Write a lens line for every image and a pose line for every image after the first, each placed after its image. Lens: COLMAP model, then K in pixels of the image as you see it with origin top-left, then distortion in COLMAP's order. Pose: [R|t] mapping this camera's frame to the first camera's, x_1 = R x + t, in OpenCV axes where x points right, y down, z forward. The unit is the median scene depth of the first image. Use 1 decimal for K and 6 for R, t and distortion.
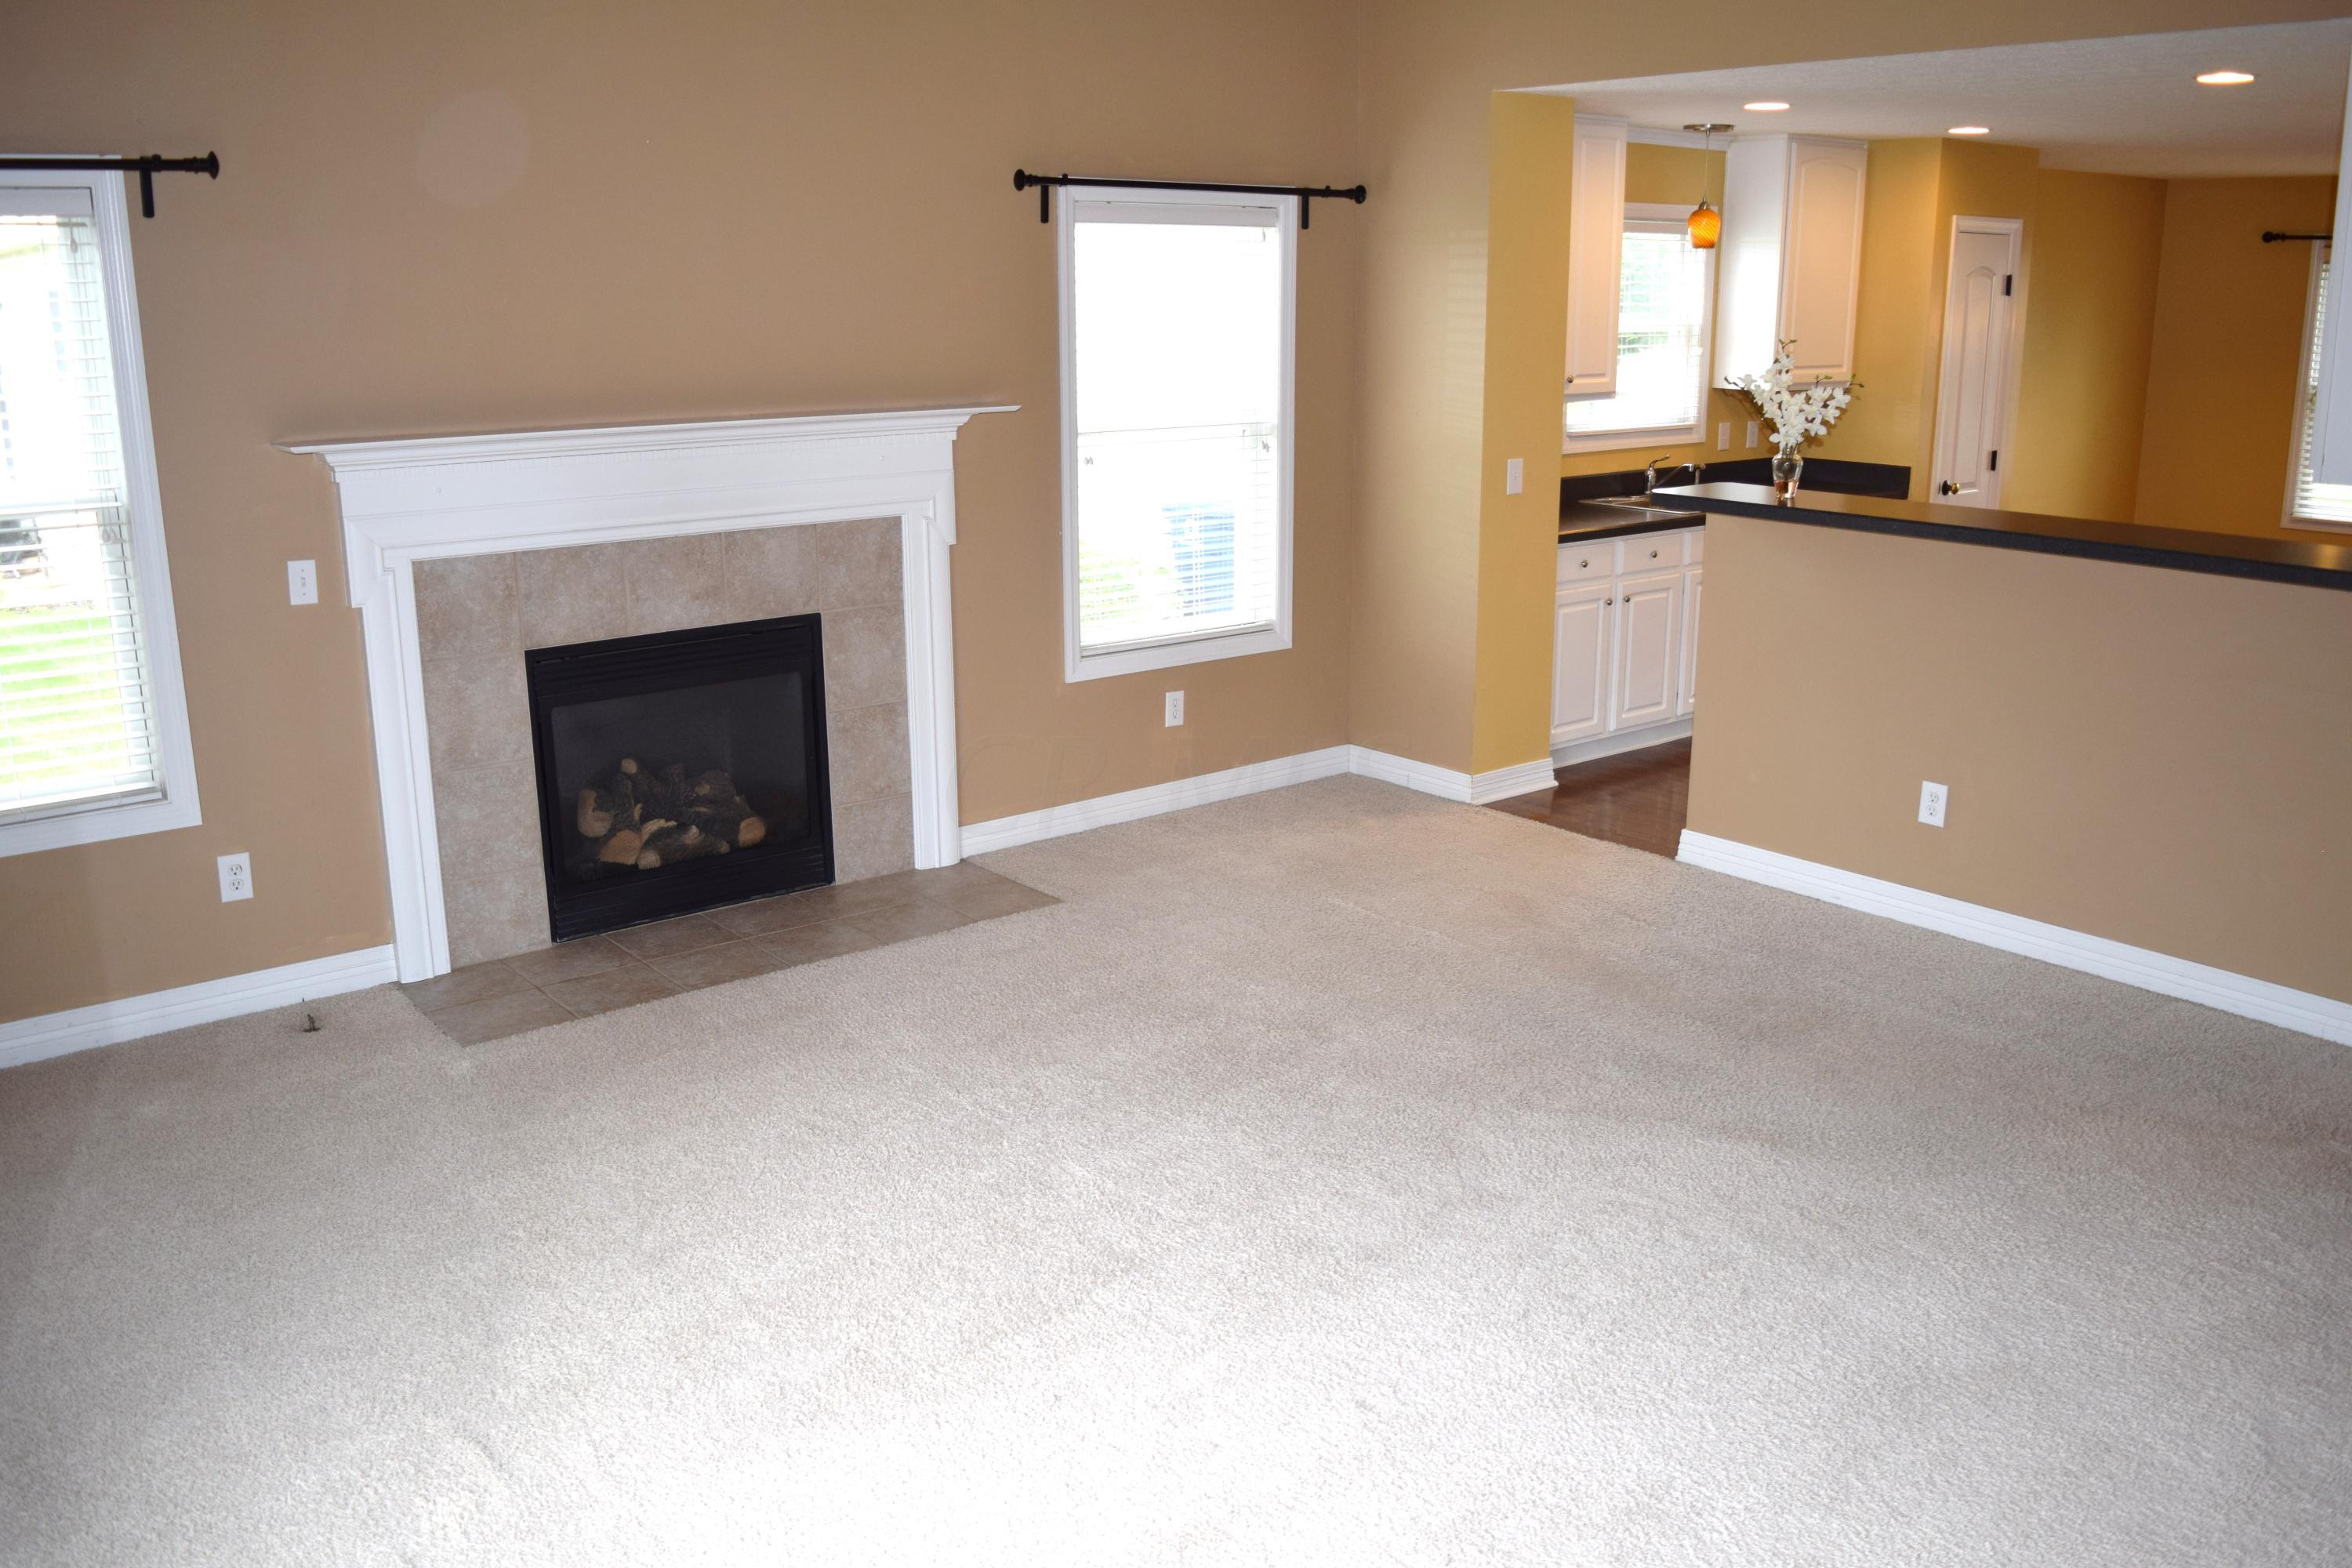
lens RADIAL K [[1919.0, 0, 1181.9], [0, 1919.0, 782.8], [0, 0, 1]] dist [-0.097033, 0.018318]
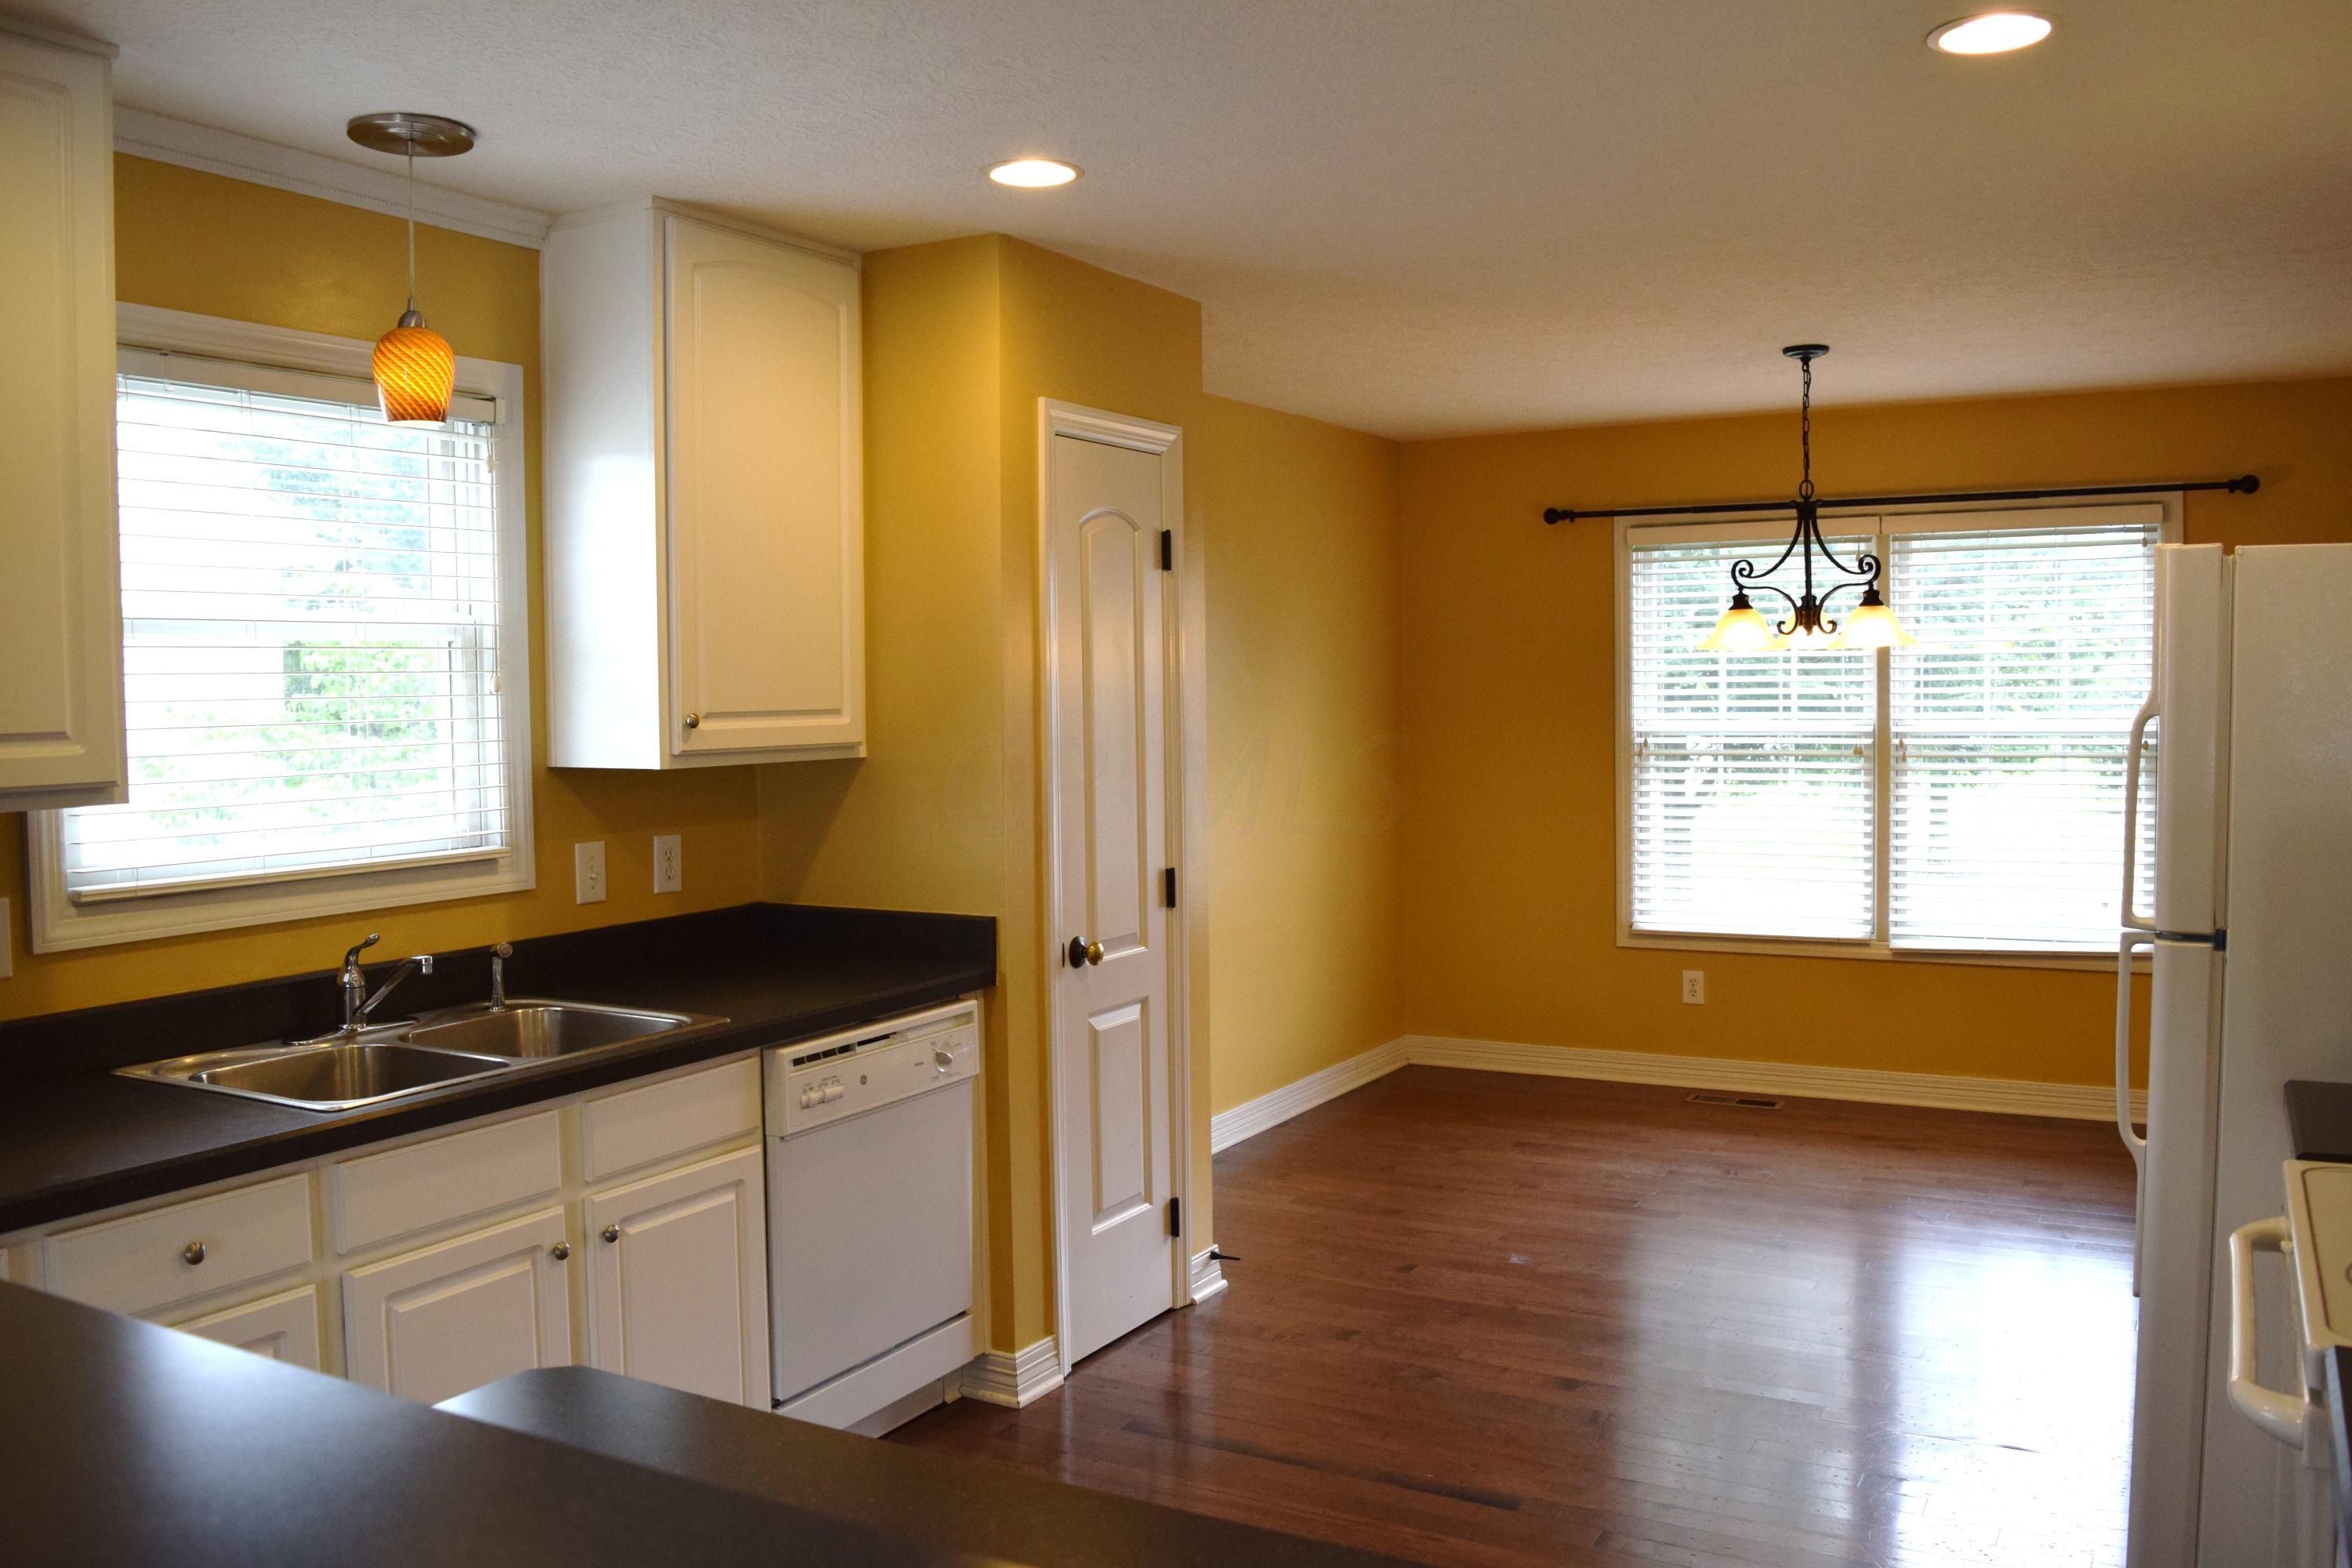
lens RADIAL K [[1919.0, 0, 1170.6], [0, 1919.0, 785.8], [0, 0, 1]] dist [-0.097033, 0.018318]
pose [[0.929329, -0.028017, 0.368189, 0.248922], [0.103728, 0.976774, -0.187490, -0.104086], [-0.354385, 0.212431, 0.910650, 0.537610]]
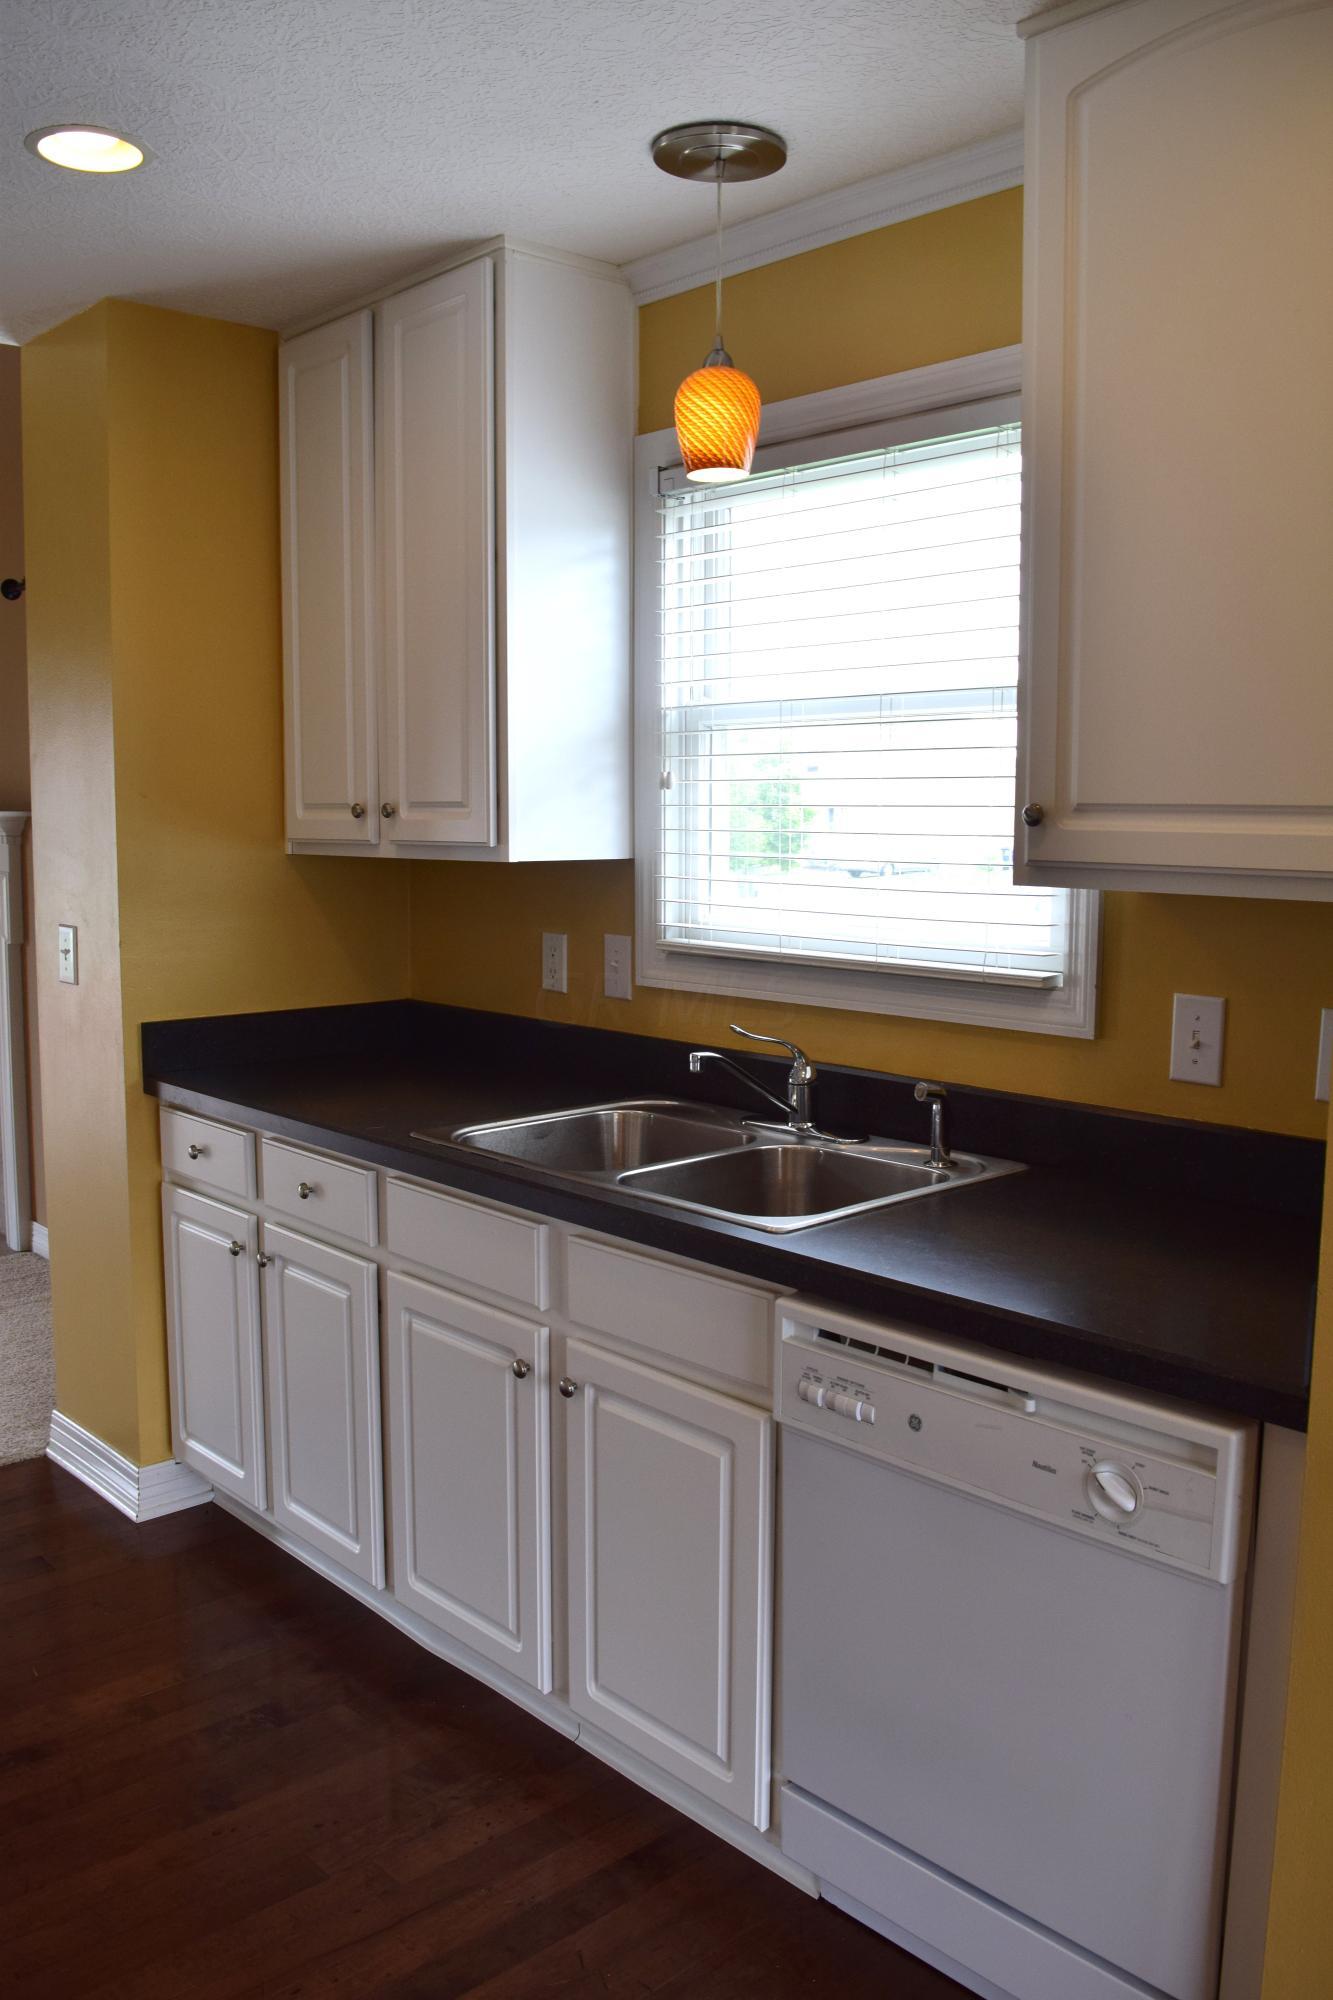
lens RADIAL K [[1631.8, 0, 664.5], [0, 1631.8, 1006.6], [0, 0, 1]] dist [-0.097033, 0.018318]
pose [[0.044684, 0.125315, -0.991110, 0.544788], [-0.249586, 0.962040, 0.110387, -0.195651], [0.967321, 0.242434, 0.074265, 0.899394]]
